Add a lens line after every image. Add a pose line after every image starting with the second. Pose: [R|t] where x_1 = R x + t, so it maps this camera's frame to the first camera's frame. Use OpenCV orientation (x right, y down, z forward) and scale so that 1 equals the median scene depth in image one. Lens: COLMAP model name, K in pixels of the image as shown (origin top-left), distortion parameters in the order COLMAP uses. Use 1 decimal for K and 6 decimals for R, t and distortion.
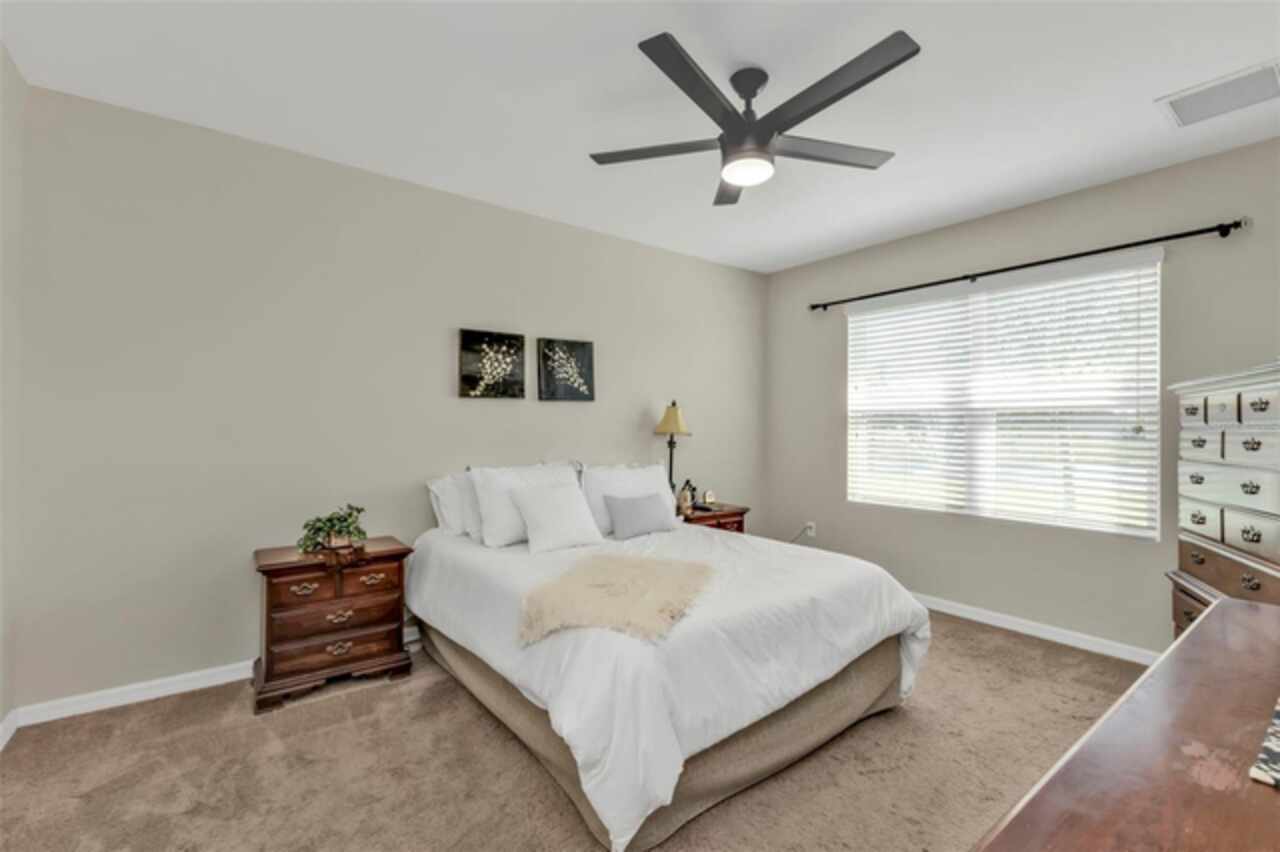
lens RADIAL K [[558.9, 0, 653.1], [0, 558.9, 425.7], [0, 0, 1]] dist [0.005458, 0.000465]
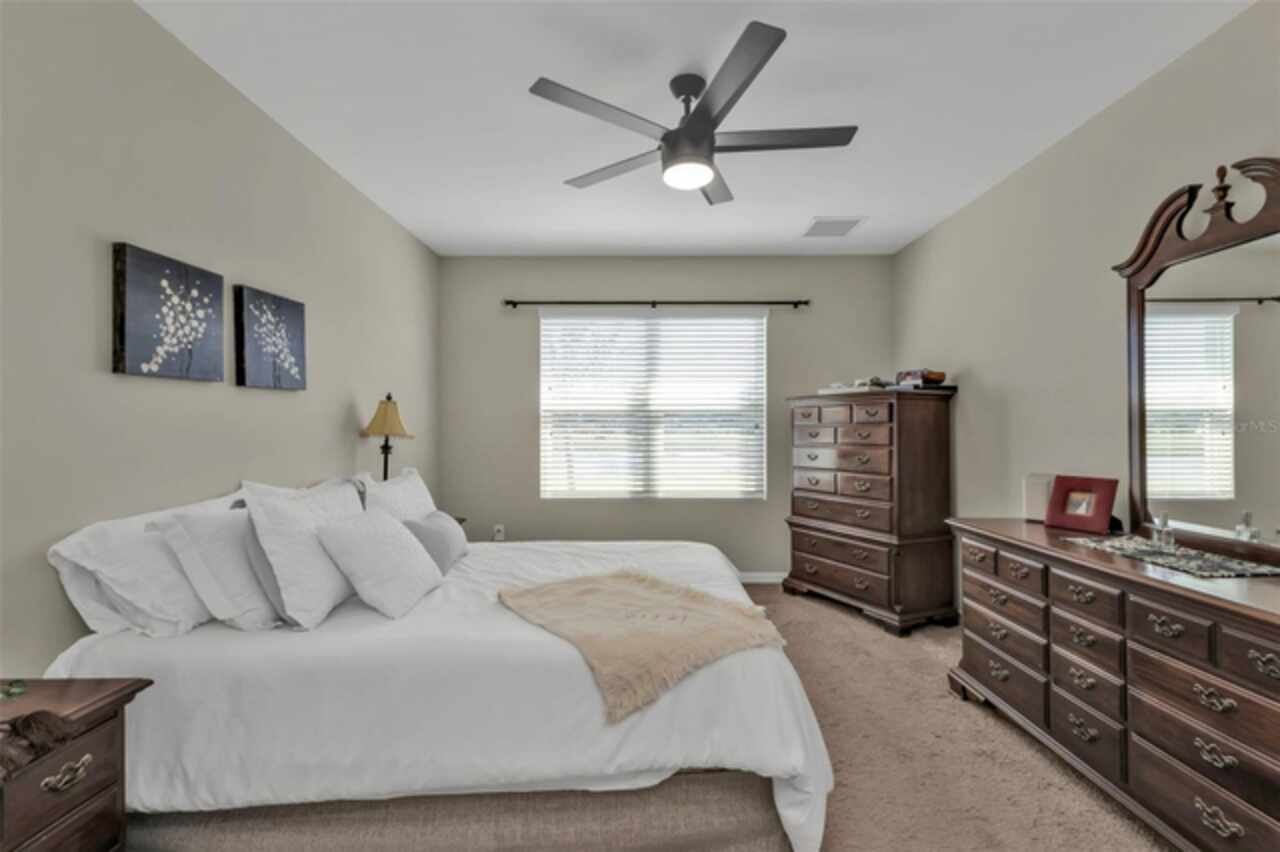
lens RADIAL K [[558.9, 0, 653.1], [0, 558.9, 425.7], [0, 0, 1]] dist [0.005458, 0.000465]
pose [[0.616145, -0.005039, 0.787616, -0.401296], [0.003393, 0.999987, 0.003743, -0.001977], [-0.787625, 0.000366, 0.616155, 0.252908]]
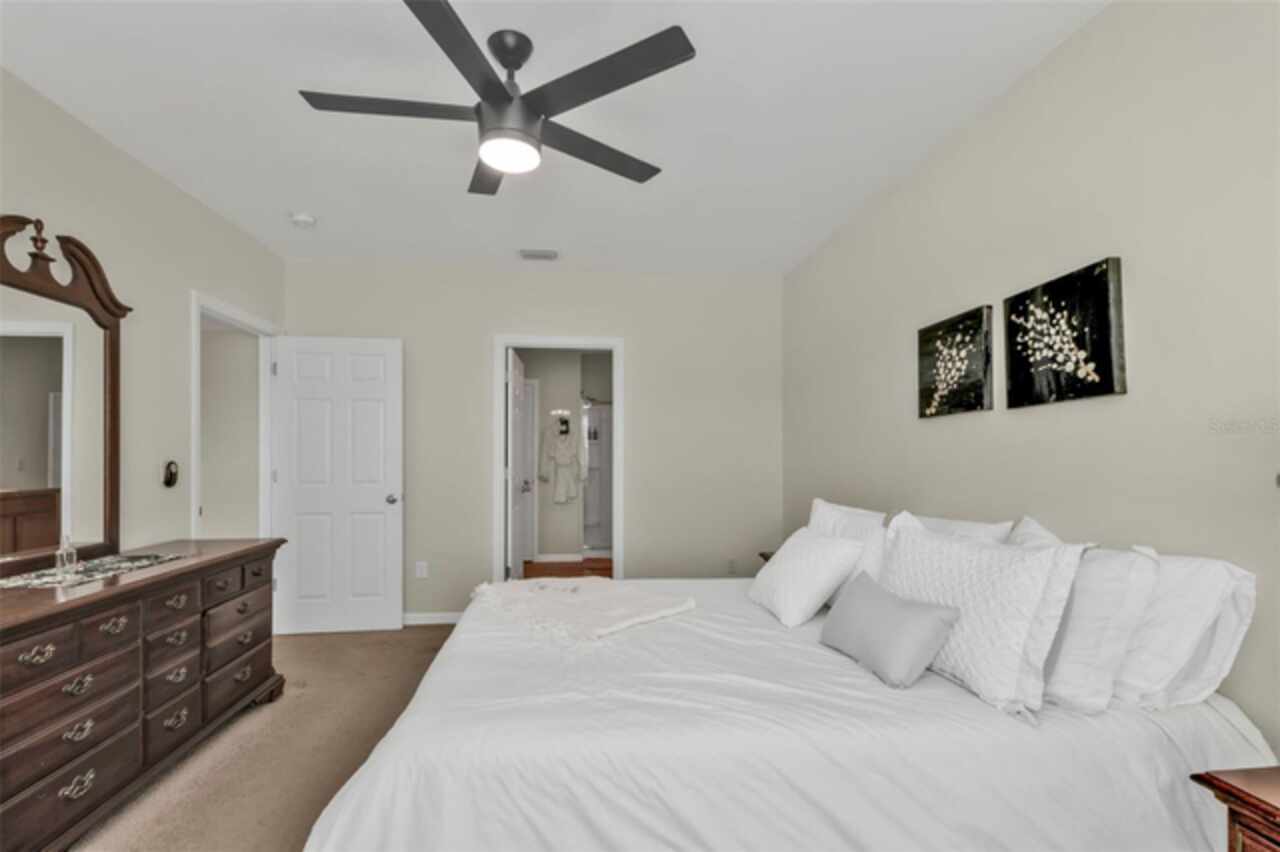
lens RADIAL K [[573.4, 0, 636.5], [0, 573.4, 454.7], [0, 0, 1]] dist [0.001806, 0.000180]
pose [[-0.534597, -0.007953, -0.845069, 0.474650], [-0.000805, 0.999960, -0.008901, 0.005921], [0.845107, -0.004078, -0.534582, 0.968177]]
